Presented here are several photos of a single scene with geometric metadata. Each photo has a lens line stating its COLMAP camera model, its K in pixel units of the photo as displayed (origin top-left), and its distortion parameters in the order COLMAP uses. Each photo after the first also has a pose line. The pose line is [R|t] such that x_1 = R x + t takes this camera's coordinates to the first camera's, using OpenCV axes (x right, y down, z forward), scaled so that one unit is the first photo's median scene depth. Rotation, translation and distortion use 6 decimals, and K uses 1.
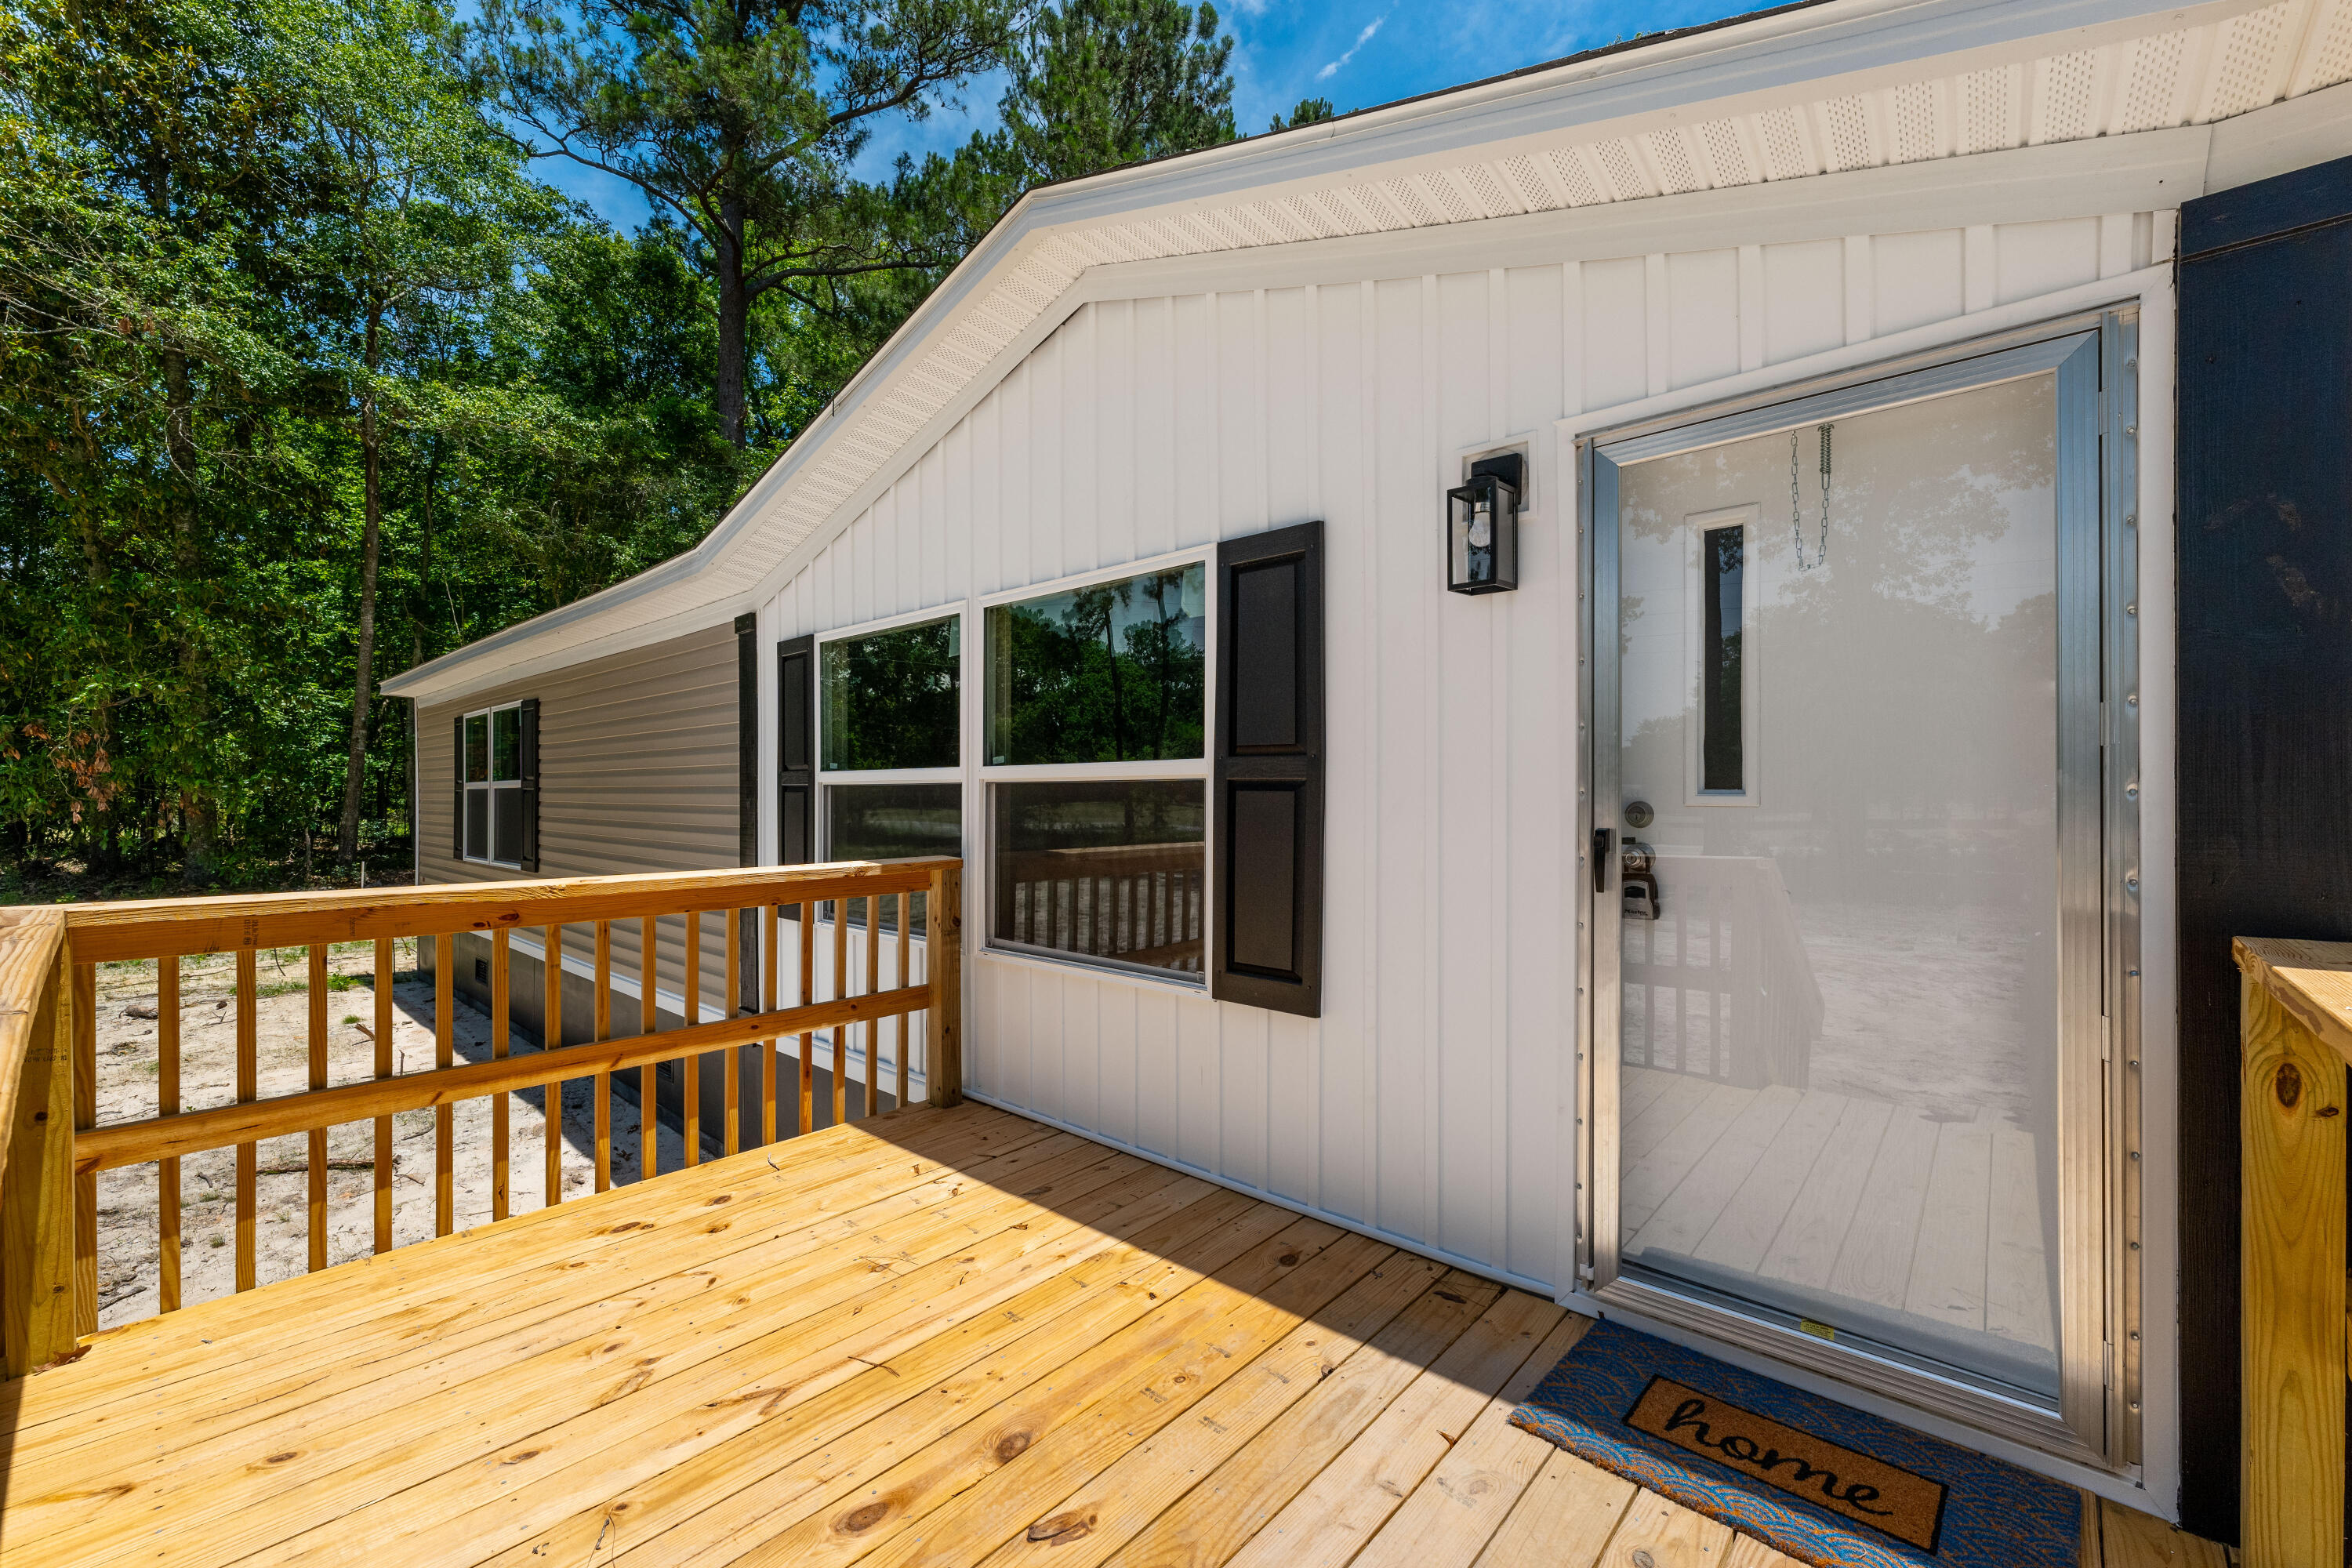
lens RADIAL K [[970.5, 0, 1166.8], [0, 970.5, 783.9], [0, 0, 1]] dist [0.010373, -0.003325]
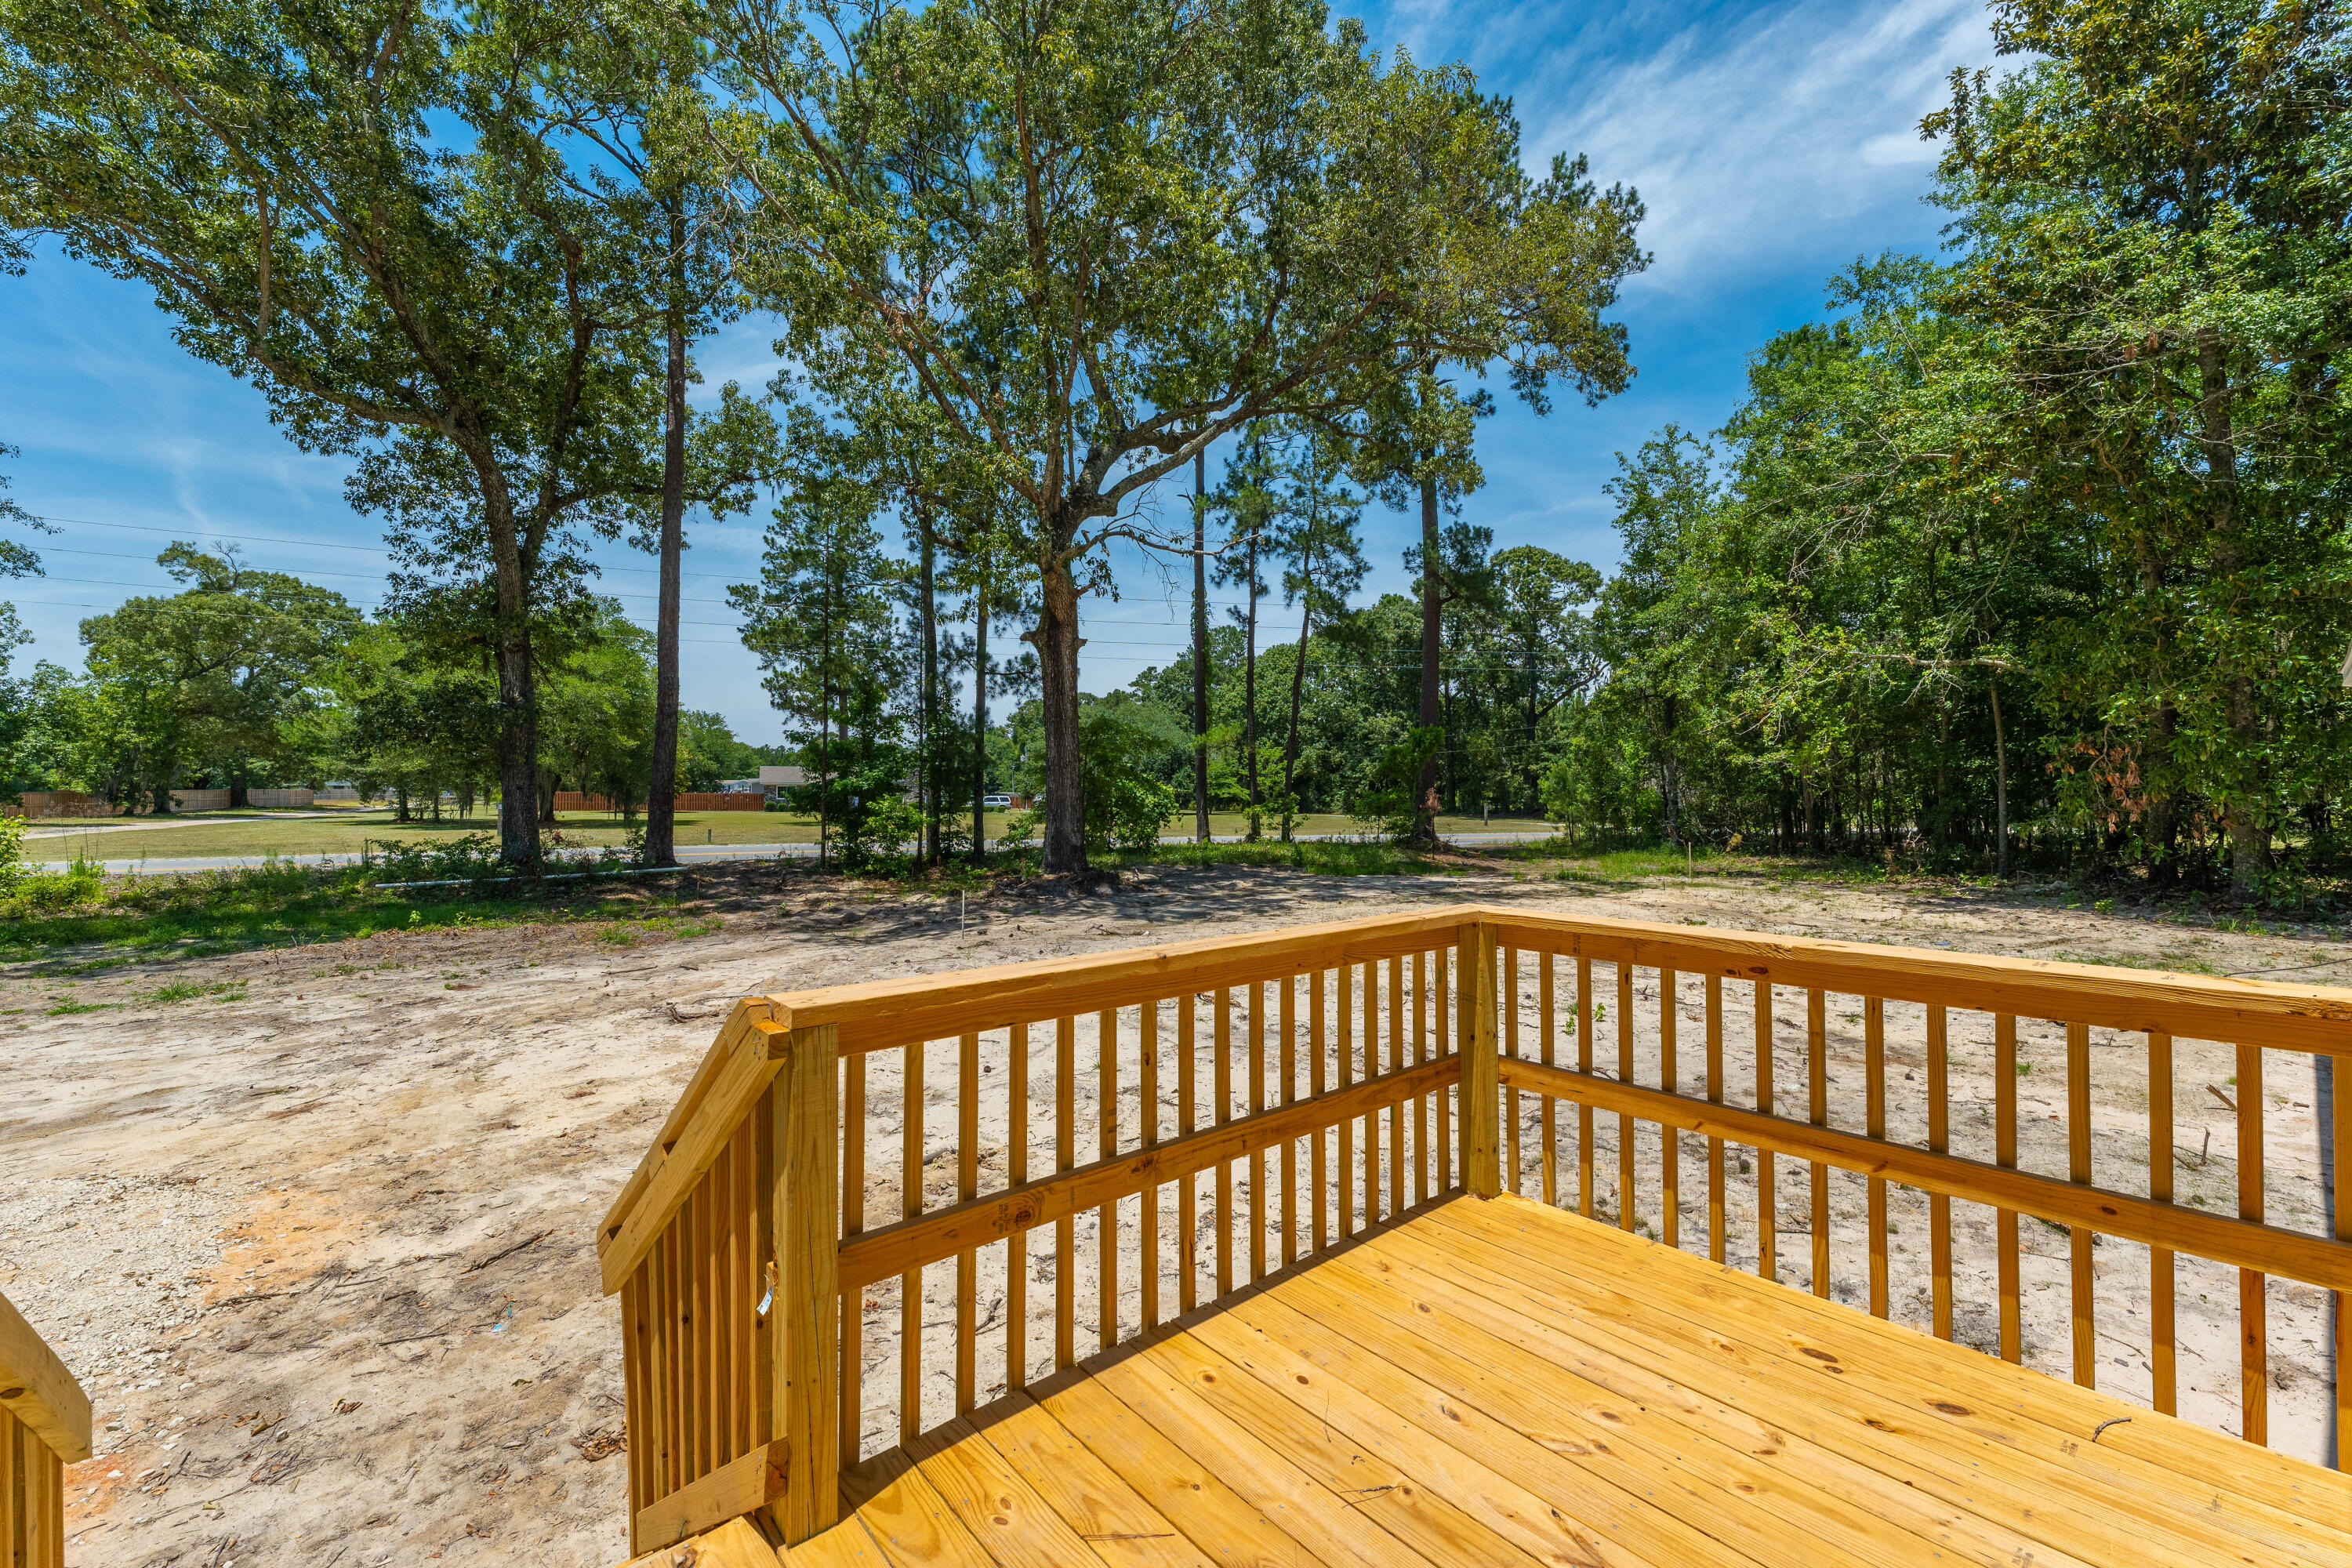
lens RADIAL K [[970.5, 0, 1166.8], [0, 970.5, 783.9], [0, 0, 1]] dist [0.010373, -0.003325]
pose [[-0.142171, -0.013411, -0.989751, 0.089442], [0.013006, 0.999797, -0.015415, -0.010137], [0.989757, -0.015064, -0.141968, 0.129723]]
